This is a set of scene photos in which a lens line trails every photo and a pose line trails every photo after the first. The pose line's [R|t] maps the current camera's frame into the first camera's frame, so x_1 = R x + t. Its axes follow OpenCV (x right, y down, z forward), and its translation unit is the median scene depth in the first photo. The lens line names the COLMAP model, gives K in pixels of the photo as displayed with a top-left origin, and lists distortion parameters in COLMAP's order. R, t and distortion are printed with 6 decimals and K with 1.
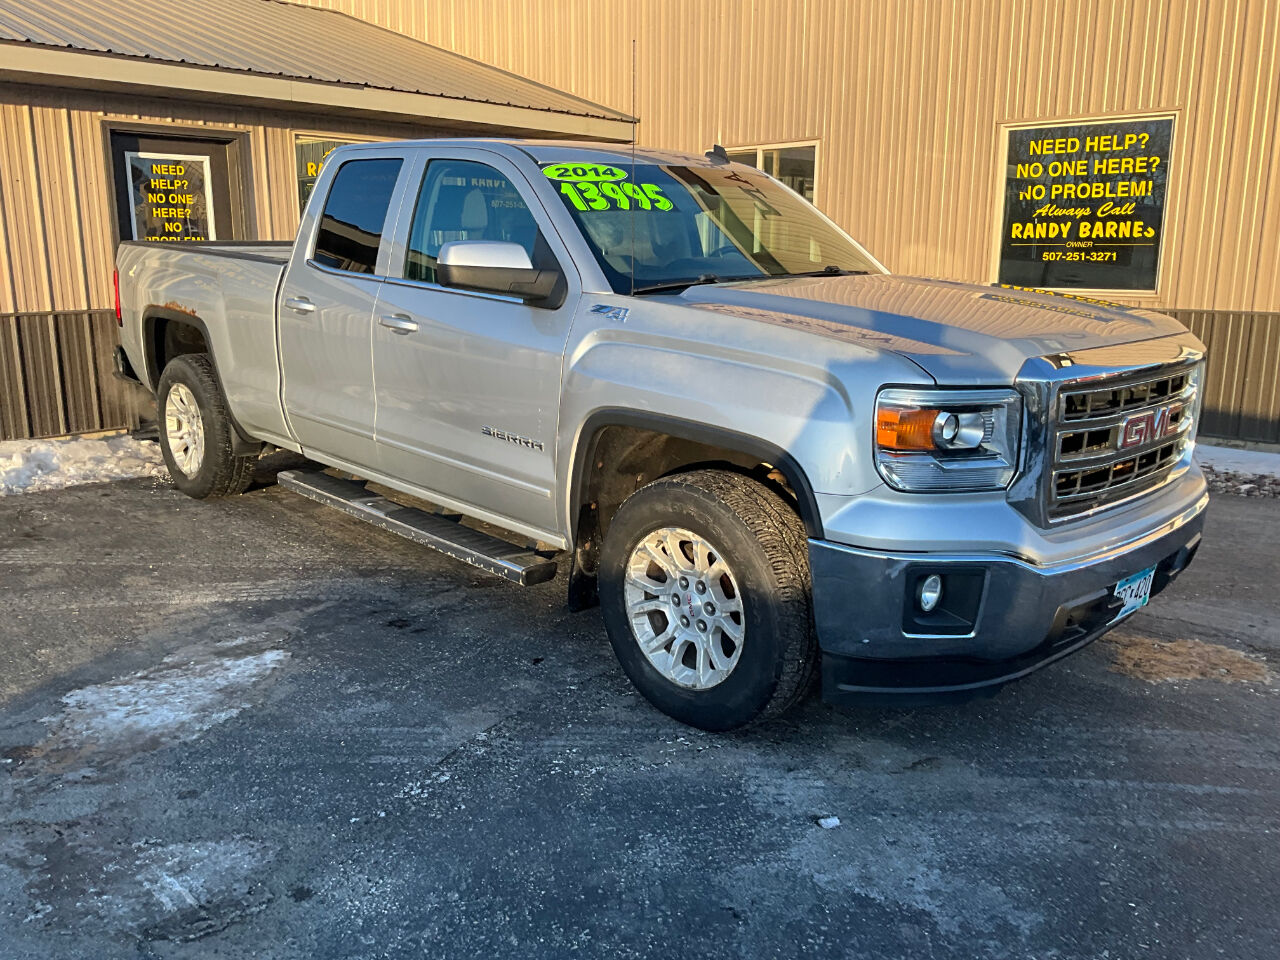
lens RADIAL K [[1209.8, 0, 607.4], [0, 1209.8, 475.7], [0, 0, 1]] dist [-0.017404, 0.000000]
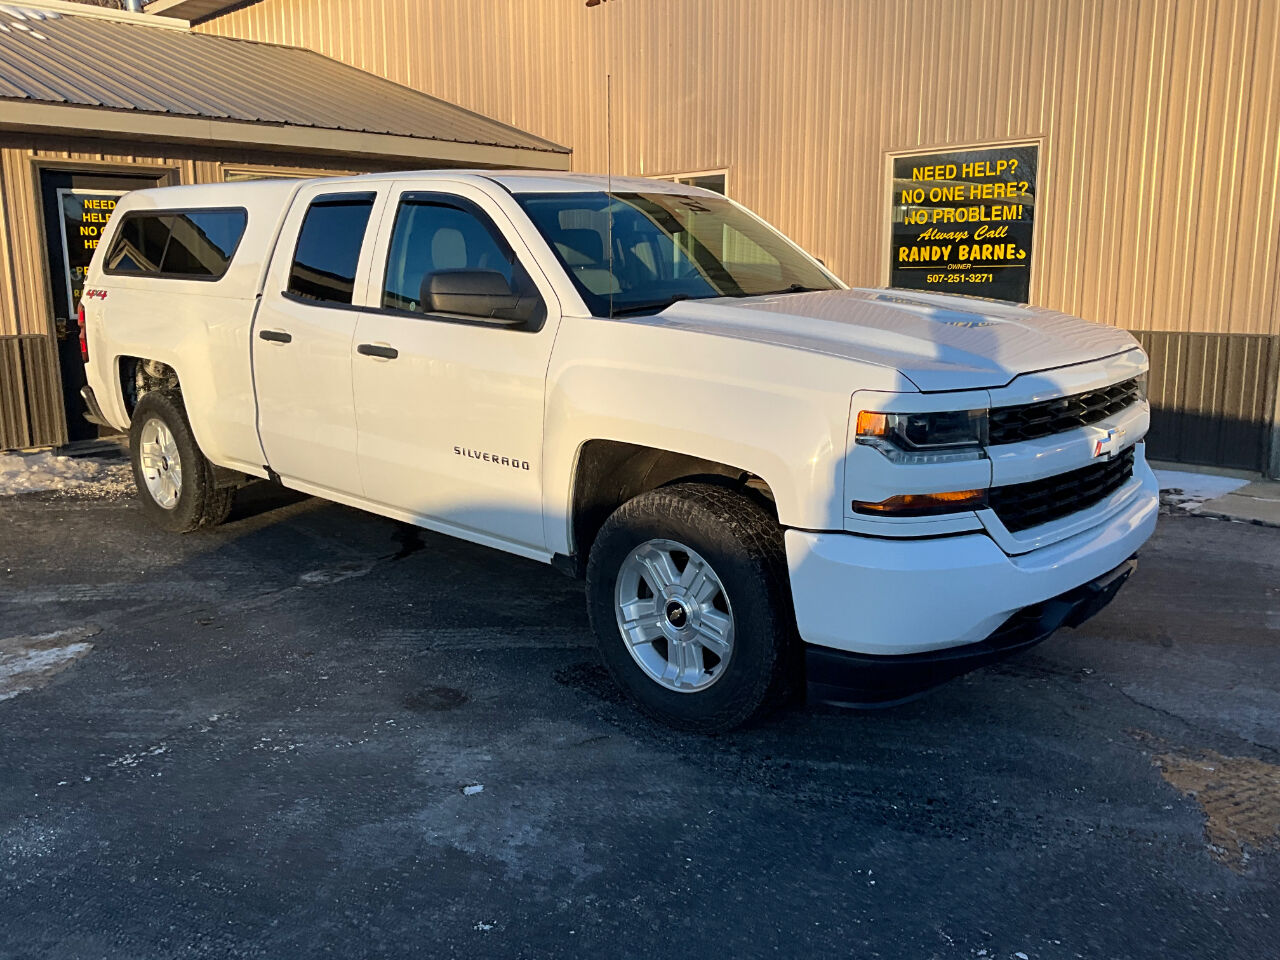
lens RADIAL K [[1209.8, 0, 626.4], [0, 1209.8, 475.2], [0, 0, 1]] dist [-0.017404, 0.000000]
pose [[0.999223, -0.001400, -0.039376, 0.150286], [0.000678, 0.999832, -0.018328, 0.006715], [0.039395, 0.018288, 0.999056, -0.047534]]
